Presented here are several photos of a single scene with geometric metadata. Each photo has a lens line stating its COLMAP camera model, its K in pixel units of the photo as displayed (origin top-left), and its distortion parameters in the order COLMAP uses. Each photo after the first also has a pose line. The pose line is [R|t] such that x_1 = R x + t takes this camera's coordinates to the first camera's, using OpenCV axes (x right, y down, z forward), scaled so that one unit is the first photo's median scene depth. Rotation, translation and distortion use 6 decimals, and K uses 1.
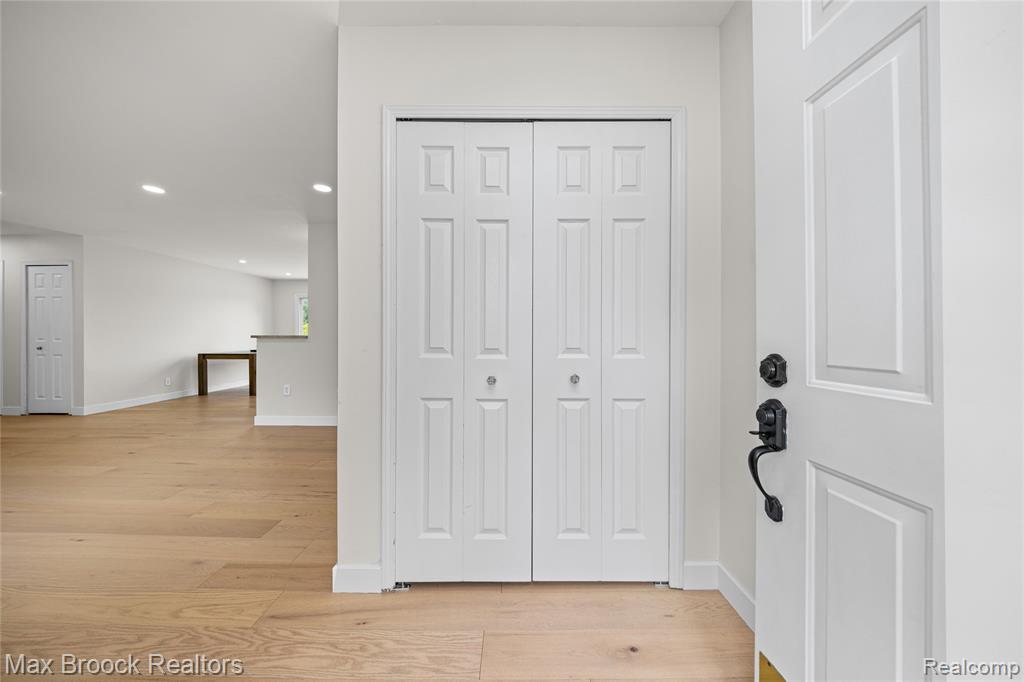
lens RADIAL K [[346.3, 0, 511.5], [0, 346.3, 339.4], [0, 0, 1]] dist [0.000468, 0.000158]
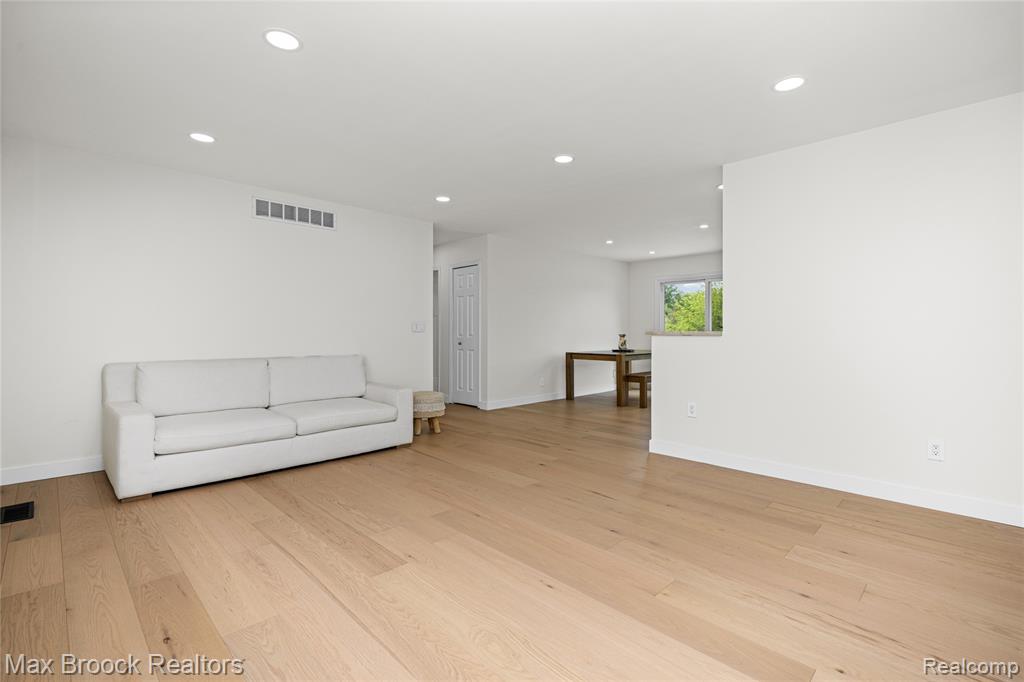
lens RADIAL K [[466.2, 0, 513.8], [0, 466.2, 334.4], [0, 0, 1]] dist [0.000480, 0.000222]
pose [[0.719622, 0.003480, -0.694357, -0.180784], [-0.009394, 0.999945, -0.004724, 0.002473], [0.694303, 0.009922, 0.719615, 0.053821]]
